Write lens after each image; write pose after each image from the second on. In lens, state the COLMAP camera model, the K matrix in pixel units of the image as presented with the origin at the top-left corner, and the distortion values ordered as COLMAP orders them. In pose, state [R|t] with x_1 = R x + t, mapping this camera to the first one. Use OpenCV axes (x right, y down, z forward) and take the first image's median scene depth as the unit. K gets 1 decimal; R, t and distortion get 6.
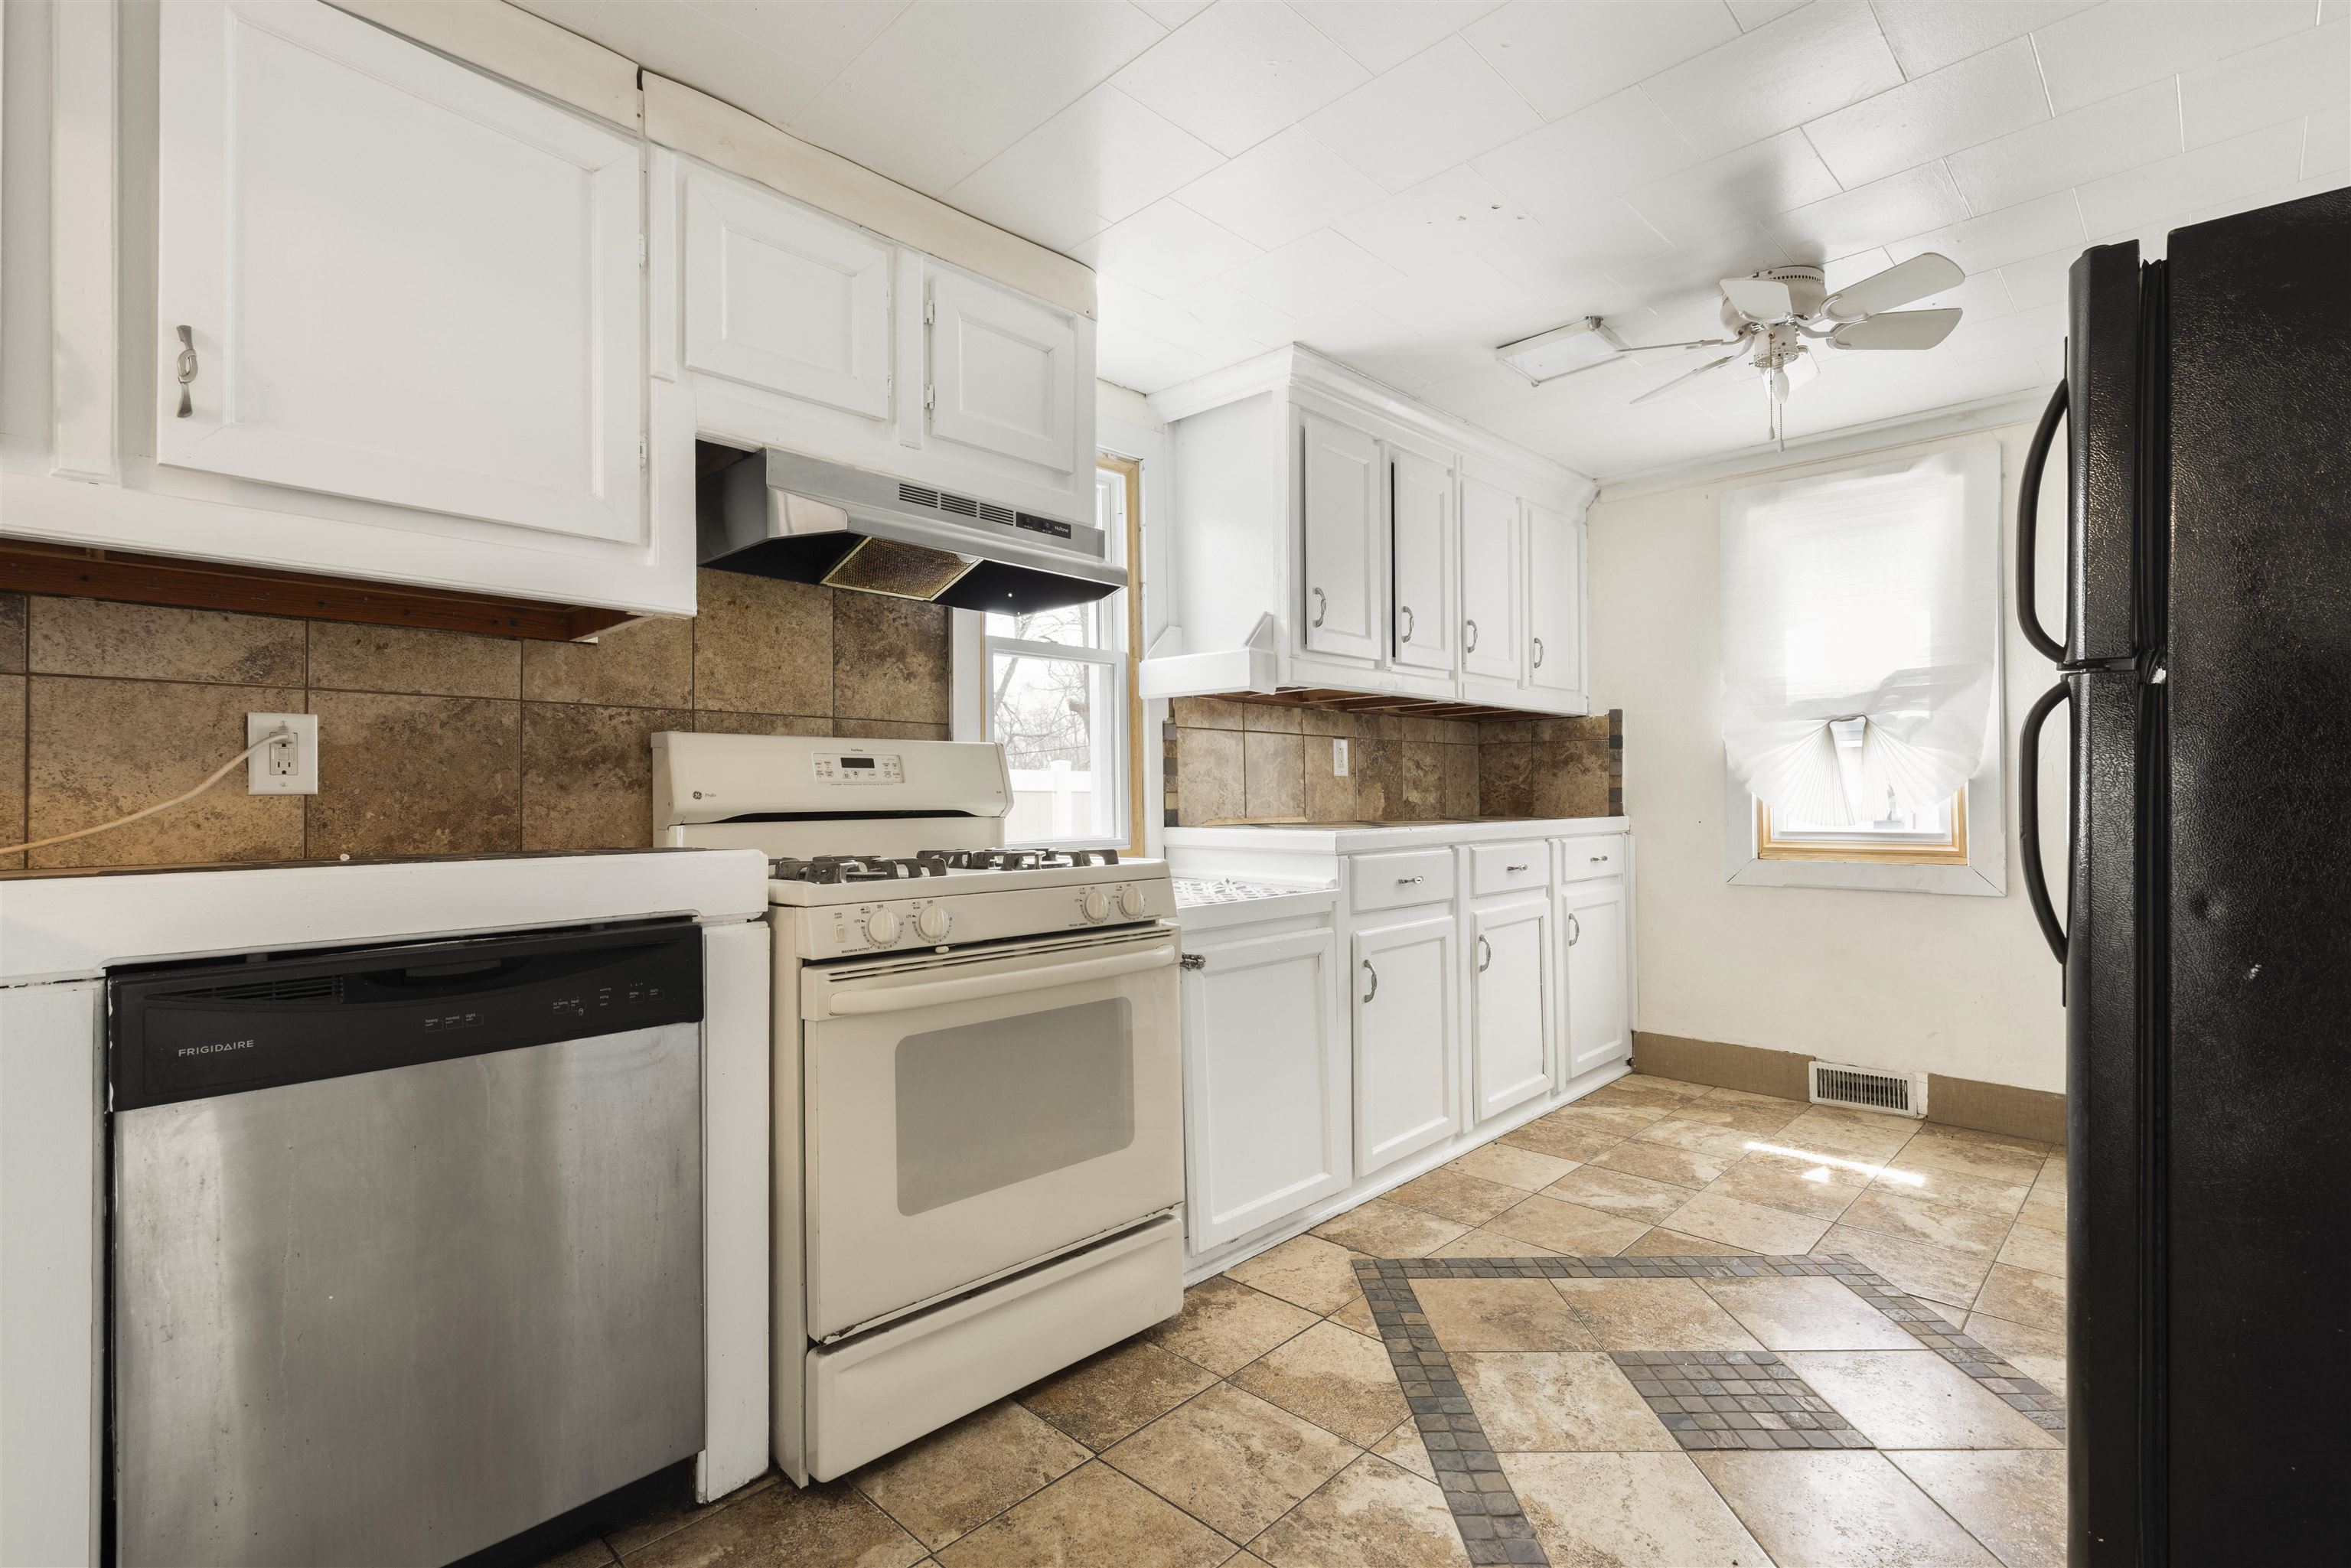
lens RADIAL K [[1048.4, 0, 1175.5], [0, 1048.4, 784.0], [0, 0, 1]] dist [0.000222, 0.000185]
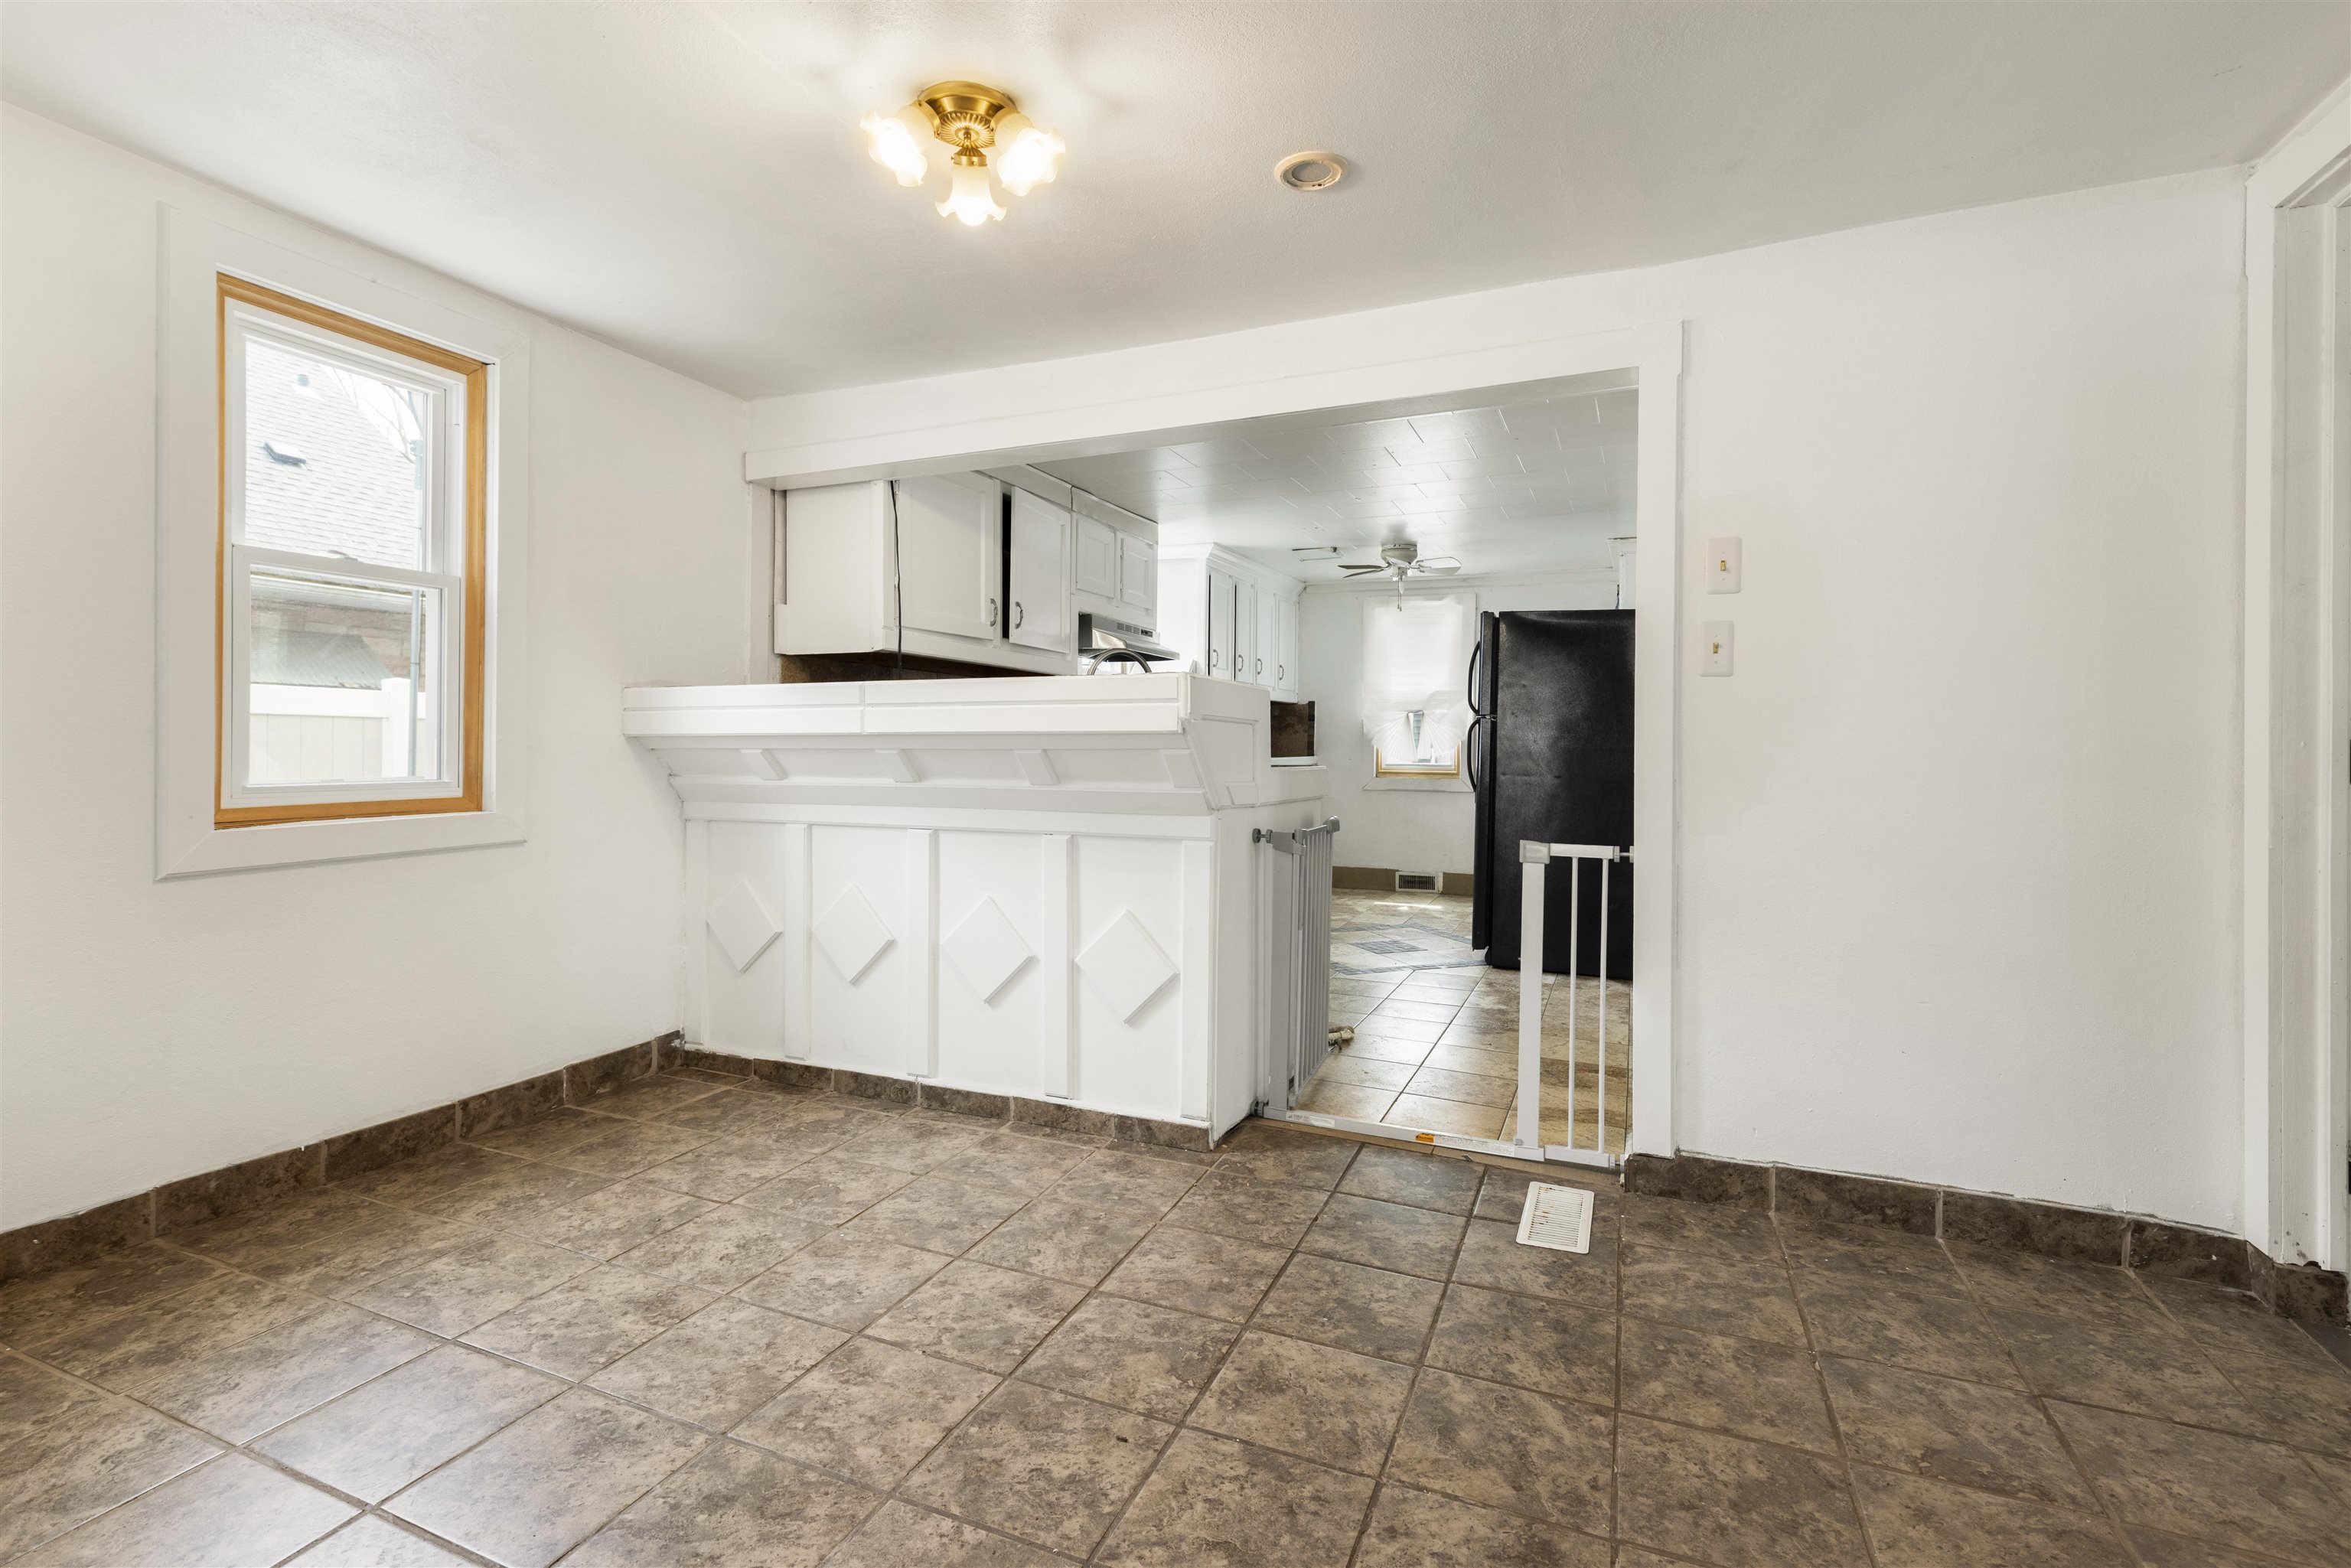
lens RADIAL K [[1048.4, 0, 1175.5], [0, 1048.4, 784.0], [0, 0, 1]] dist [0.000222, 0.000185]
pose [[0.931348, -0.006070, 0.364079, -0.673680], [-0.012004, 0.998806, 0.047360, -0.008350], [-0.363932, -0.048479, 0.930163, -0.927904]]
